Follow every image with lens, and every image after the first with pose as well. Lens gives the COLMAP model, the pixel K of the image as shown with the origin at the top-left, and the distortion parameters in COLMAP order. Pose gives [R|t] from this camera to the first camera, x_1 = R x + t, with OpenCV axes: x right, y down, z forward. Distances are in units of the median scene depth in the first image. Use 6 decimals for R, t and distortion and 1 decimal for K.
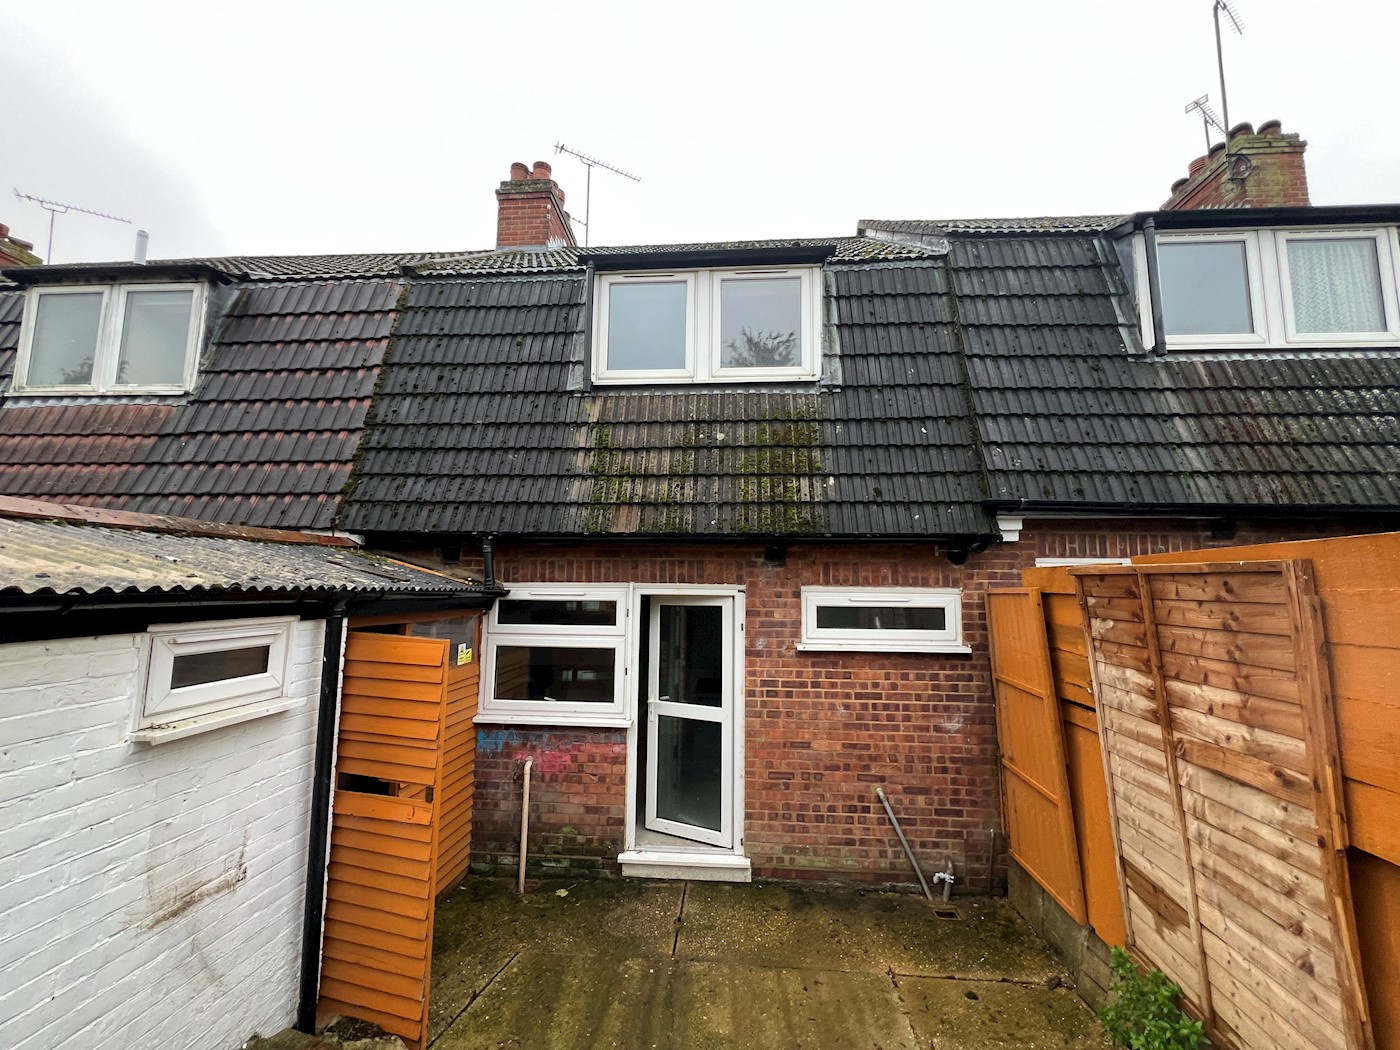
lens RADIAL K [[560.6, 0, 698.5], [0, 560.6, 523.6], [0, 0, 1]] dist [-0.000418, -0.000047]
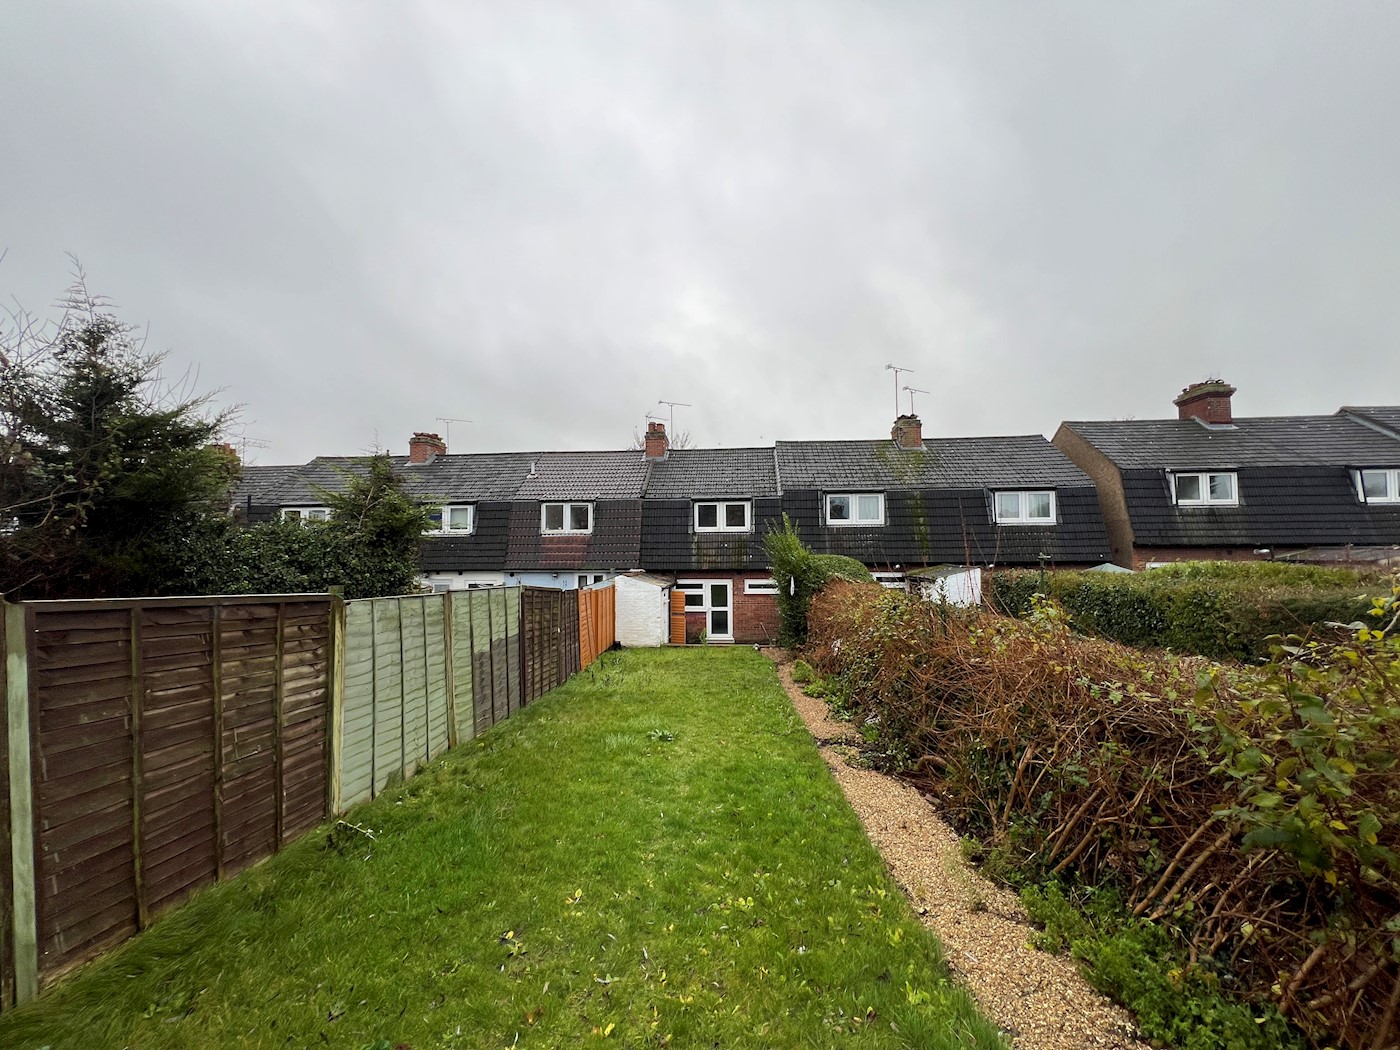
lens RADIAL K [[560.6, 0, 704.7], [0, 560.6, 527.1], [0, 0, 1]] dist [-0.000418, -0.000047]
pose [[0.999809, -0.018851, -0.005158, -0.101550], [0.019288, 0.994314, 0.104730, -0.753177], [0.003155, -0.104810, 0.994487, -3.278978]]
